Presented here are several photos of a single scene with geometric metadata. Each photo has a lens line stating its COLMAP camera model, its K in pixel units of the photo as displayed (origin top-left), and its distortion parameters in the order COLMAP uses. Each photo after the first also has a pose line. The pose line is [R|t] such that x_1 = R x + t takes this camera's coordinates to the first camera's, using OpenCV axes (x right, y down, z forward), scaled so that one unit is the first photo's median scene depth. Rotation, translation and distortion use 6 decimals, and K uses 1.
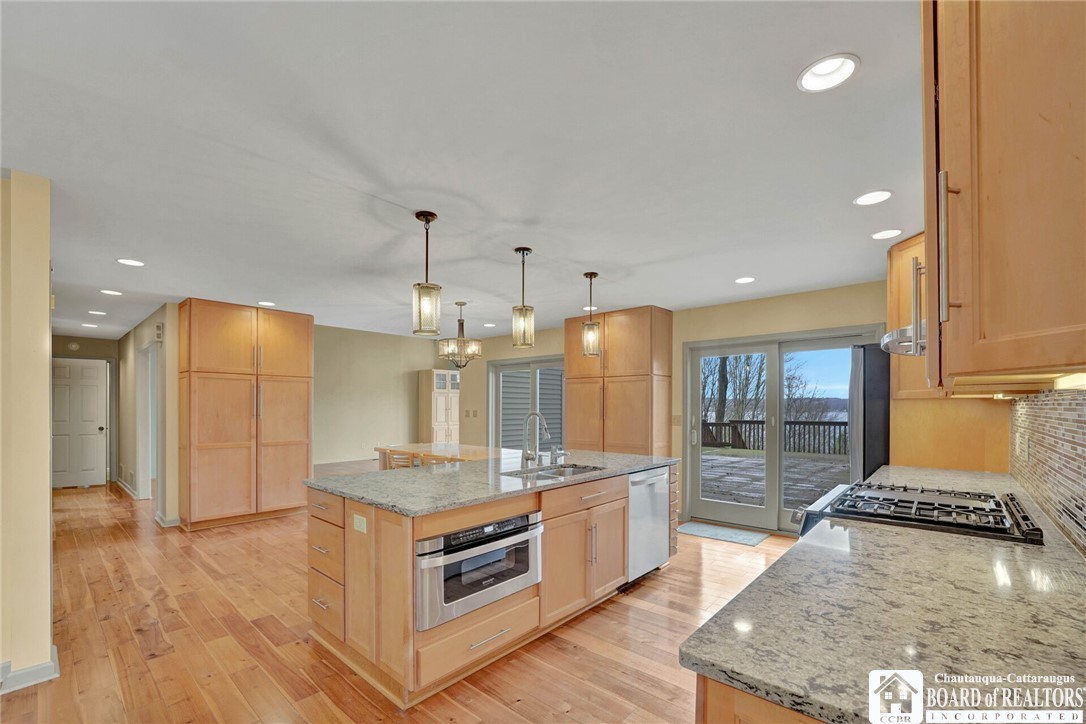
lens RADIAL K [[455.5, 0, 541.1], [0, 455.5, 399.7], [0, 0, 1]] dist [-0.000860, -0.000212]
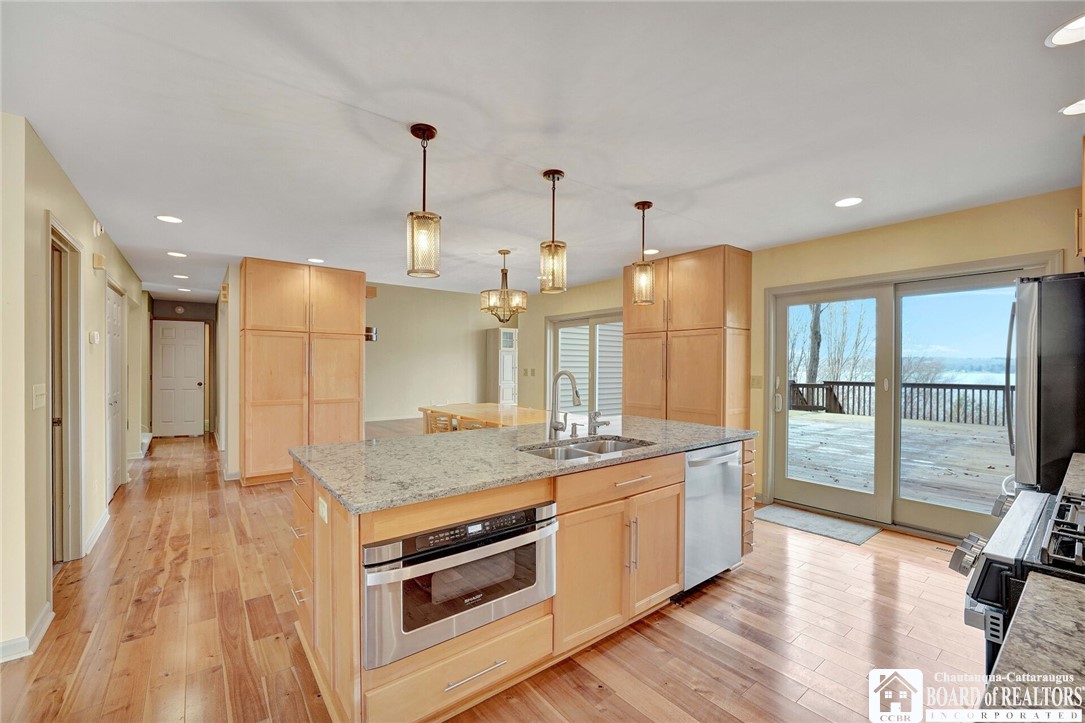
lens RADIAL K [[443.4, 0, 542.5], [0, 443.4, 361.5], [0, 0, 1]] dist [-0.007309, 0.000011]
pose [[0.985152, 0.001938, -0.171675, 0.067902], [-0.000897, 0.999981, 0.006142, 0.004073], [0.171683, -0.005897, 0.985135, 0.178899]]
